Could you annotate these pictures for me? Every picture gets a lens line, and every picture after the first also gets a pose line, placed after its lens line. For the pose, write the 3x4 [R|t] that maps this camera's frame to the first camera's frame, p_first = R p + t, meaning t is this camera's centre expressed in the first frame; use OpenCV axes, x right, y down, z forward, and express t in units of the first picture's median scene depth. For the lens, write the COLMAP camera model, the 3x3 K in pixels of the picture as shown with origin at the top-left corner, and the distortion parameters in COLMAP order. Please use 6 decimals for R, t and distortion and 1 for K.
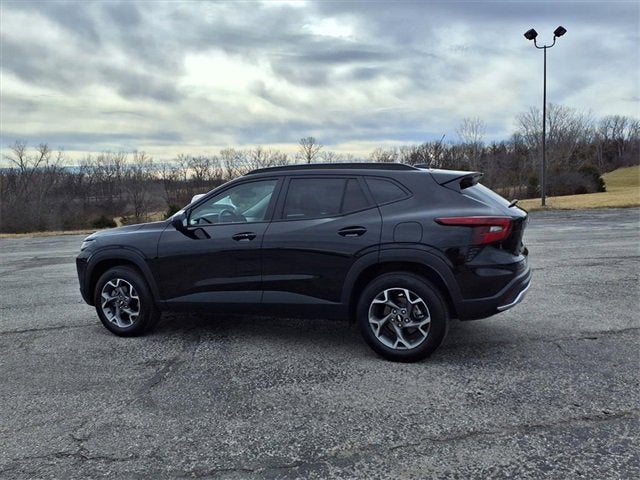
lens RADIAL K [[521.3, 0, 318.4], [0, 521.3, 243.2], [0, 0, 1]] dist [0.025842, -0.041158]
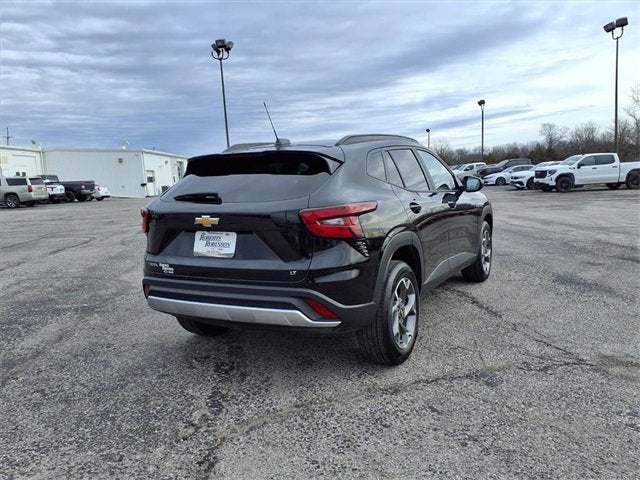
lens RADIAL K [[521.3, 0, 318.4], [0, 521.3, 243.2], [0, 0, 1]] dist [0.025842, -0.041158]
pose [[-0.137393, 0.169893, -0.975838, 0.068379], [-0.050310, 0.982712, 0.178174, -0.009481], [0.989238, 0.073574, -0.126471, 0.079652]]
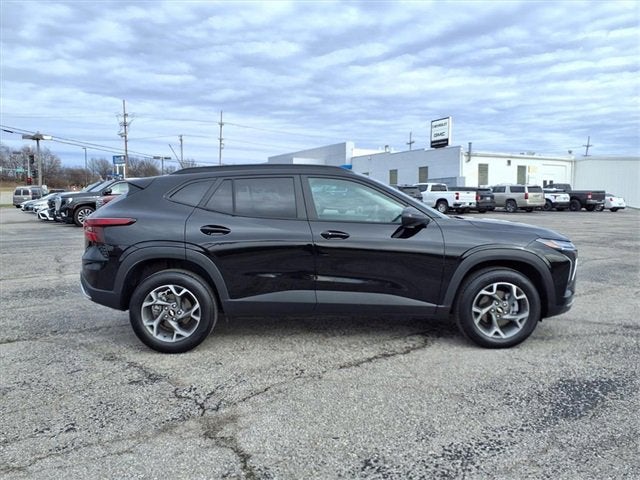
lens RADIAL K [[507.0, 0, 318.0], [0, 507.0, 272.9], [0, 0, 1]] dist [0.011758, -0.005717]
pose [[-0.923358, 0.092902, -0.372530, 0.024190], [-0.006297, 0.966489, 0.256631, -0.014344], [0.383888, 0.239309, -0.891830, 0.141373]]
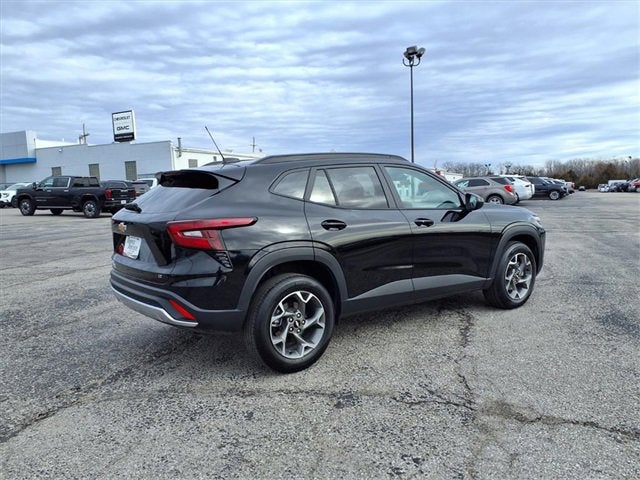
lens RADIAL K [[516.5, 0, 316.5], [0, 516.5, 258.3], [0, 0, 1]] dist [0.044850, -0.063750]
pose [[-0.531926, 0.163067, -0.830942, 0.060185], [-0.041720, 0.975045, 0.218054, -0.012317], [0.845763, 0.150655, -0.511848, 0.109616]]
